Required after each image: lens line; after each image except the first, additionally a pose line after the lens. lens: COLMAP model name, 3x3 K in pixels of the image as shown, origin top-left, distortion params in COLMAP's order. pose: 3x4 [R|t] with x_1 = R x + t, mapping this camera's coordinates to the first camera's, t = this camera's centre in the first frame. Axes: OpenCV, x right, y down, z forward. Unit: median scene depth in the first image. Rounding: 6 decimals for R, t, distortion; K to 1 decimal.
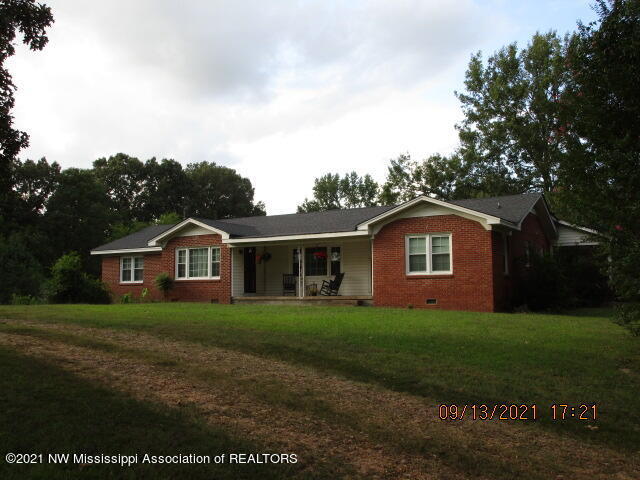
lens RADIAL K [[631.4, 0, 317.2], [0, 631.4, 240.3], [0, 0, 1]] dist [-0.007532, 0.000000]
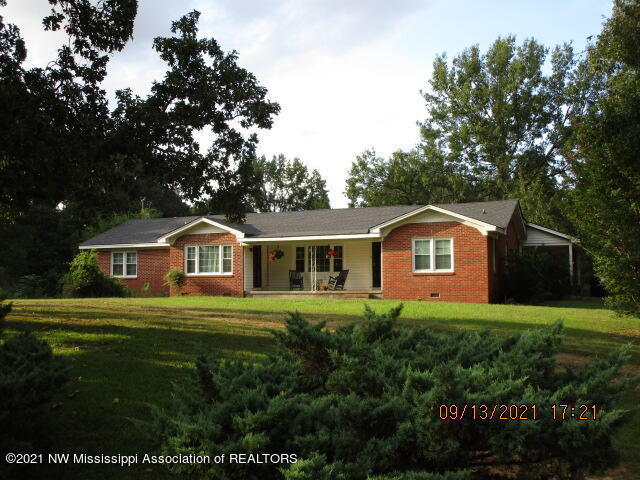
lens RADIAL K [[734.7, 0, 320.0], [0, 734.7, 240.2], [0, 0, 1]] dist [-0.007171, 0.000000]
pose [[0.989235, 0.010484, 0.145958, -0.192258], [-0.013363, 0.999735, 0.018756, -0.023317], [-0.145722, -0.020505, 0.989113, -0.264539]]
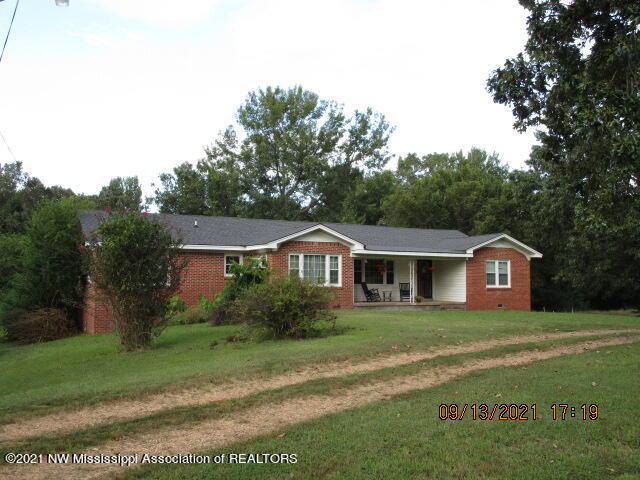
lens RADIAL K [[598.9, 0, 321.5], [0, 598.9, 238.9], [0, 0, 1]] dist [-0.034911, 0.000000]
pose [[0.528001, 0.074500, 0.845970, -1.025611], [-0.083828, 0.995852, -0.035379, 0.021621], [-0.845097, -0.052236, 0.532056, 0.516100]]
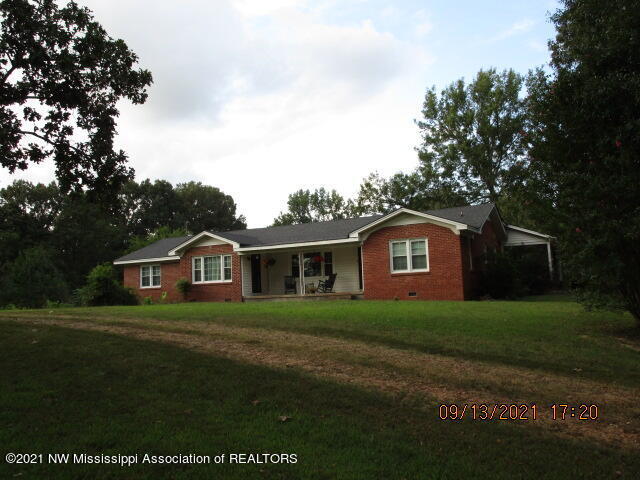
lens RADIAL K [[553.4, 0, 318.7], [0, 553.4, 243.1], [0, 0, 1]] dist [-0.019915, -0.011743]
pose [[0.997904, -0.026958, 0.058837, -0.050871], [0.027414, 0.999600, -0.006953, 0.000470], [-0.058626, 0.008552, 0.998243, -0.050332]]
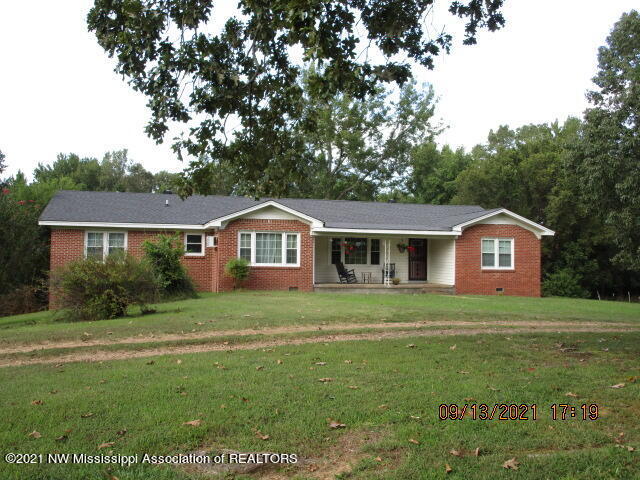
lens RADIAL K [[598.9, 0, 320.1], [0, 598.9, 244.2], [0, 0, 1]] dist [-0.034911, 0.000000]
pose [[0.697643, 0.039057, 0.715380, -0.807579], [-0.079852, 0.996531, 0.023465, 0.002836], [-0.711982, -0.073494, 0.698341, 0.338904]]
